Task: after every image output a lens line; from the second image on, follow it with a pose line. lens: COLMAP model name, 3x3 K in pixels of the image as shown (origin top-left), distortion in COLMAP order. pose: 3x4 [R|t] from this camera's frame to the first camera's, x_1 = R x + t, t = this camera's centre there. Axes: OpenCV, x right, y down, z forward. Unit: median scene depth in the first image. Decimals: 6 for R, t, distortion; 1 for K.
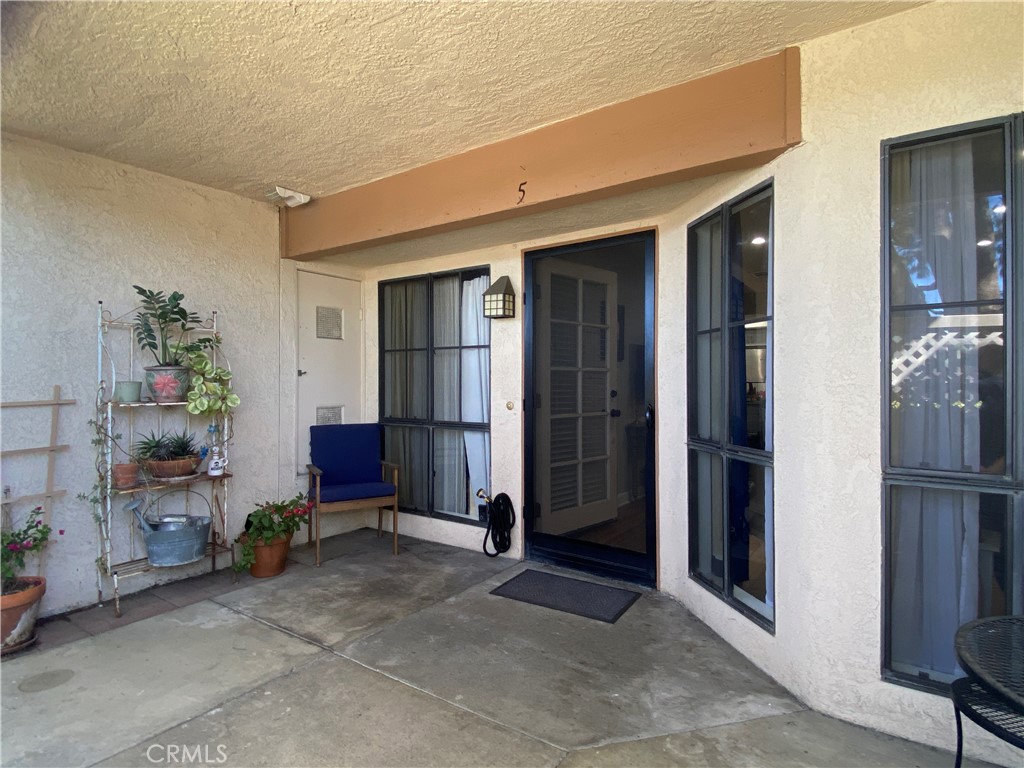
lens RADIAL K [[543.2, 0, 510.2], [0, 543.2, 383.7], [0, 0, 1]] dist [0.003036, 0.000471]
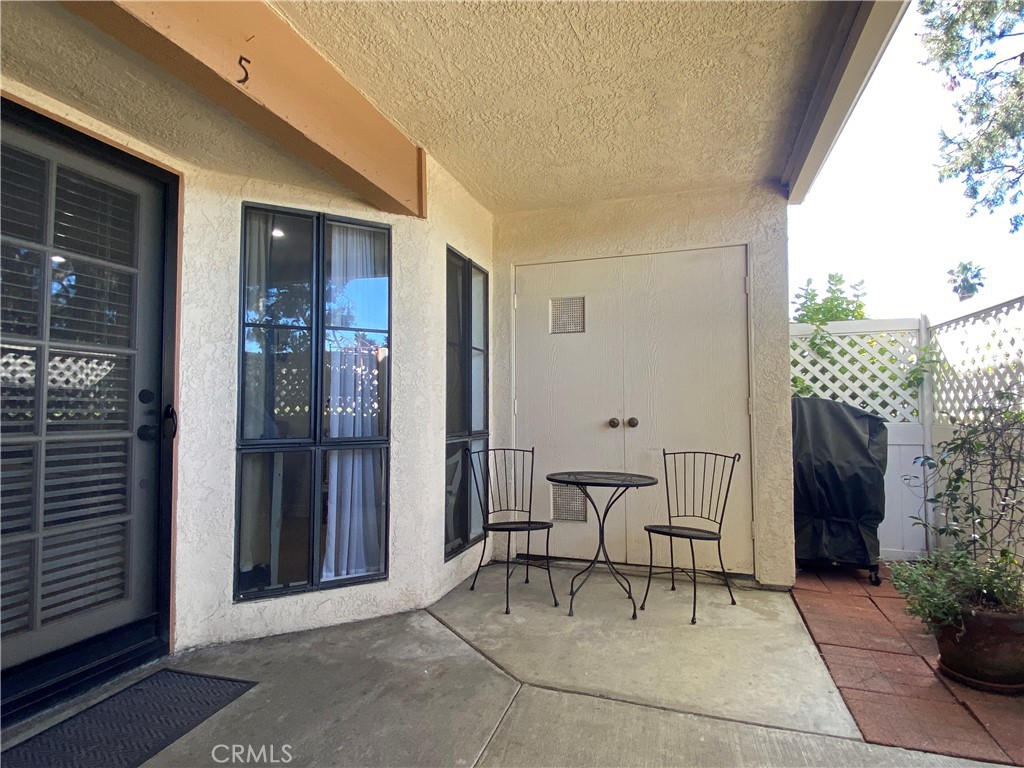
lens RADIAL K [[543.2, 0, 510.2], [0, 543.2, 383.7], [0, 0, 1]] dist [0.003036, 0.000471]
pose [[-0.276071, 0.044325, 0.960115, -0.747504], [0.001786, 0.998958, -0.045605, 0.056402], [-0.961136, -0.010876, -0.275862, 0.966882]]
